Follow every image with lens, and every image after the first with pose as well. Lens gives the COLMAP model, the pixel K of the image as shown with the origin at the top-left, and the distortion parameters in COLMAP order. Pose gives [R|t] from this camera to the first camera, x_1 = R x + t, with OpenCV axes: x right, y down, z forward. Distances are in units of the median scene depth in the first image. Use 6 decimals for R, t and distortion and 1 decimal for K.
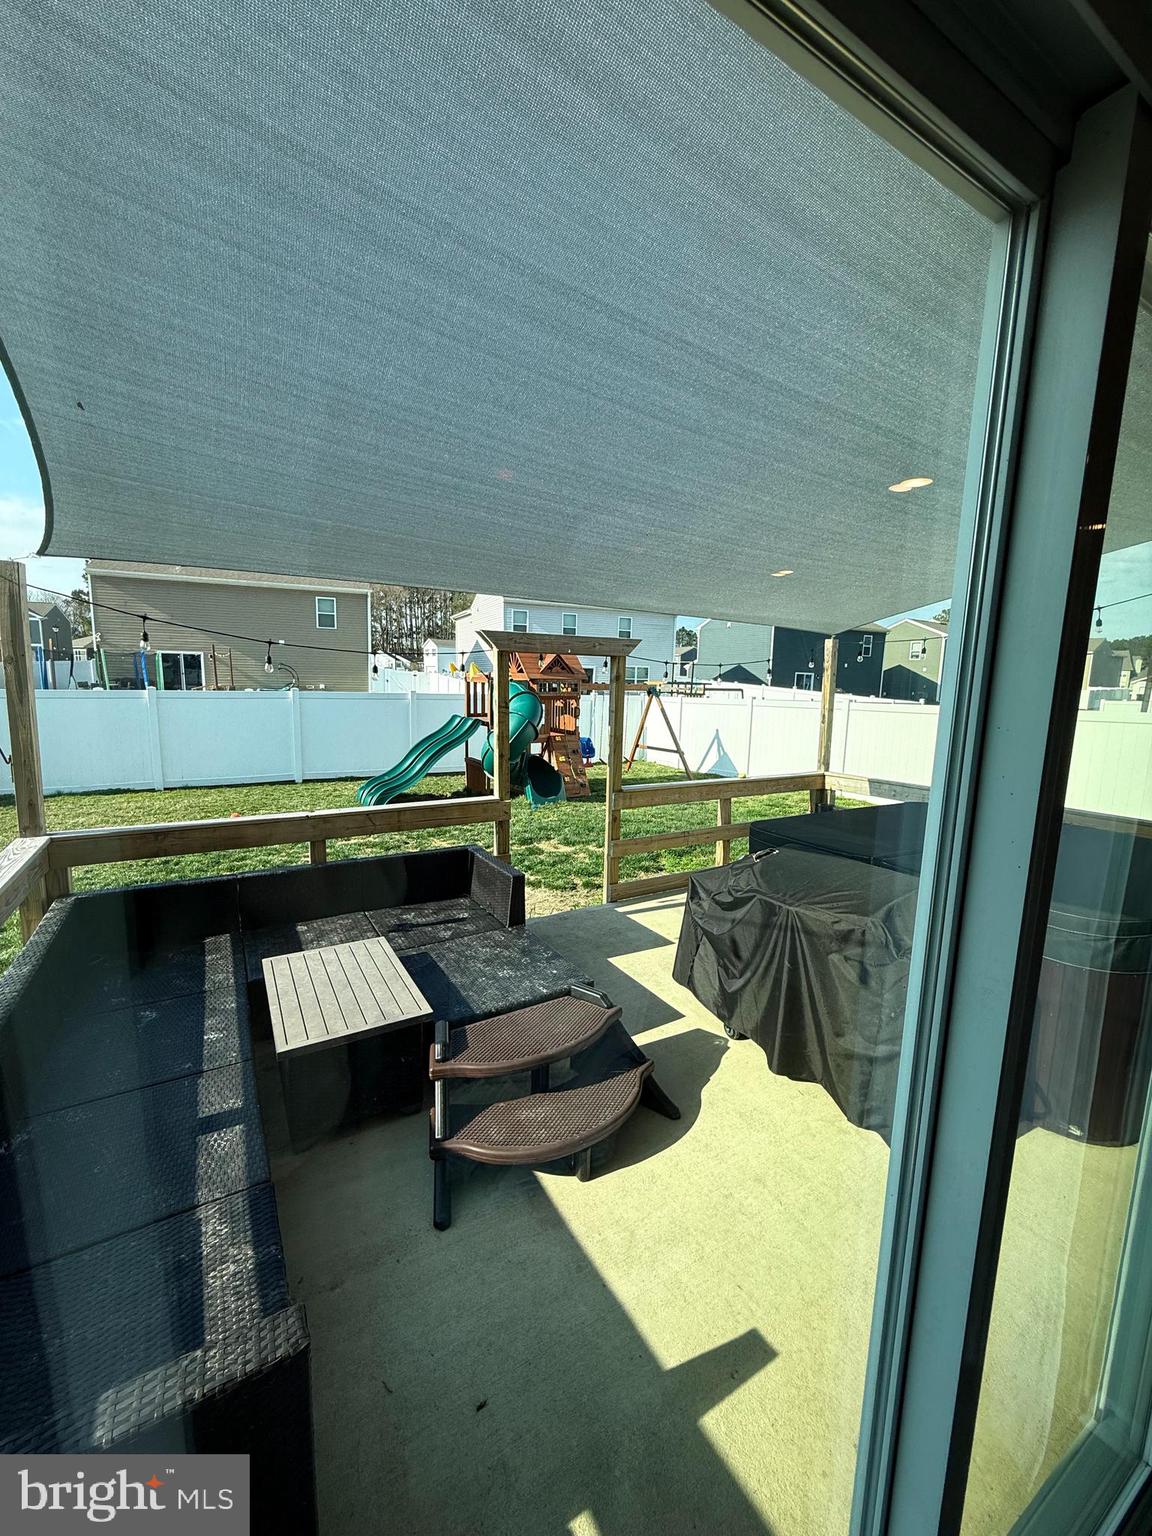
lens RADIAL K [[614.1, 0, 582.1], [0, 614.1, 768.7], [0, 0, 1]] dist [-0.002893, 0.000286]
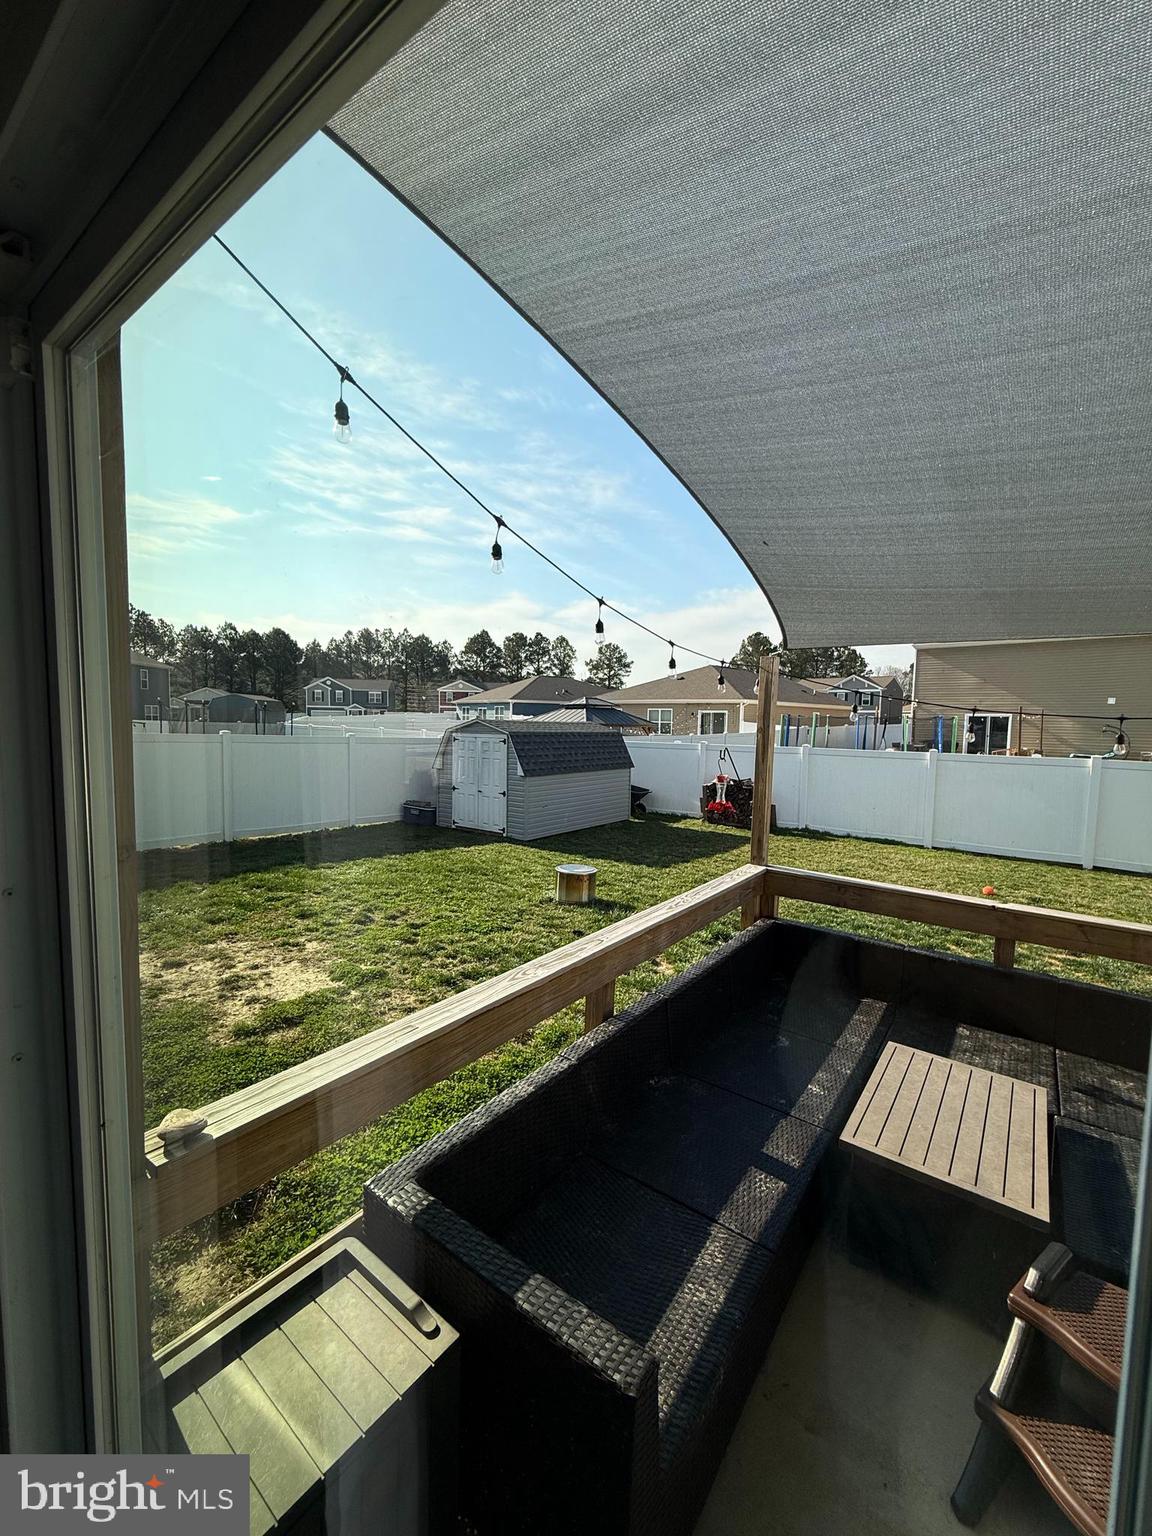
lens RADIAL K [[614.1, 0, 574.4], [0, 614.1, 764.9], [0, 0, 1]] dist [-0.002893, 0.000286]
pose [[0.372339, 0.050888, -0.926701, 0.135552], [-0.147998, 0.988974, -0.005156, -0.030997], [0.916221, 0.139070, 0.375765, 0.120265]]
